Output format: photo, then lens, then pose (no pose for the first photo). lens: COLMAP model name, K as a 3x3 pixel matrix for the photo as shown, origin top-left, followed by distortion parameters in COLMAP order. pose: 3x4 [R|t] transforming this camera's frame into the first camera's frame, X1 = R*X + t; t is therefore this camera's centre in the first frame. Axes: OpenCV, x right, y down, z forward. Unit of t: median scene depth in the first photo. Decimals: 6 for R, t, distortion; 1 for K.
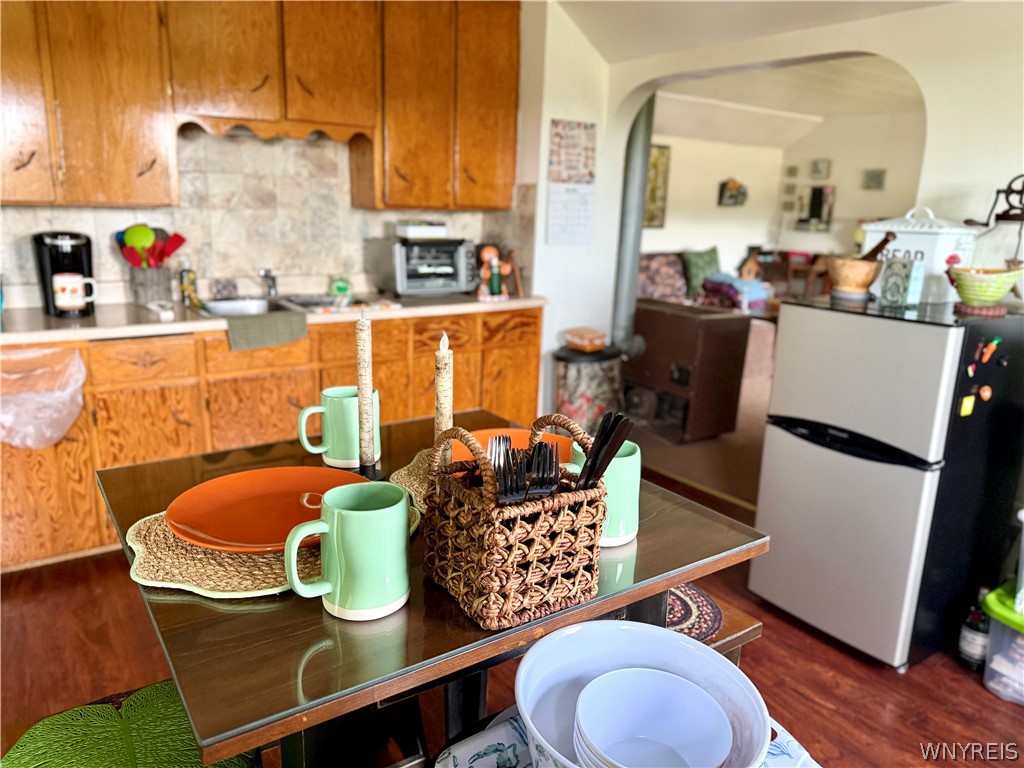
lens RADIAL K [[734.1, 0, 505.2], [0, 734.1, 387.8], [0, 0, 1]] dist [0.043683, -0.014982]
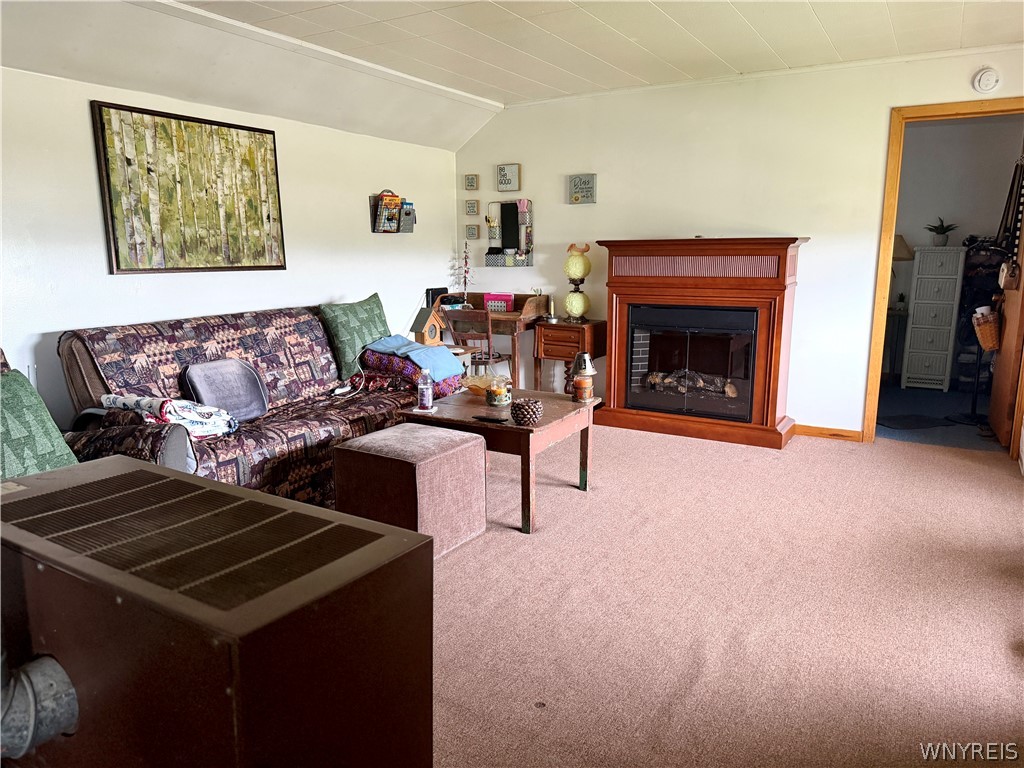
lens RADIAL K [[734.1, 0, 513.5], [0, 734.1, 389.4], [0, 0, 1]] dist [0.043683, -0.014982]
pose [[0.914038, -0.114683, 0.389079, 0.135120], [0.137576, 0.989994, -0.031393, -0.073598], [-0.381585, 0.082222, 0.920670, 0.373516]]
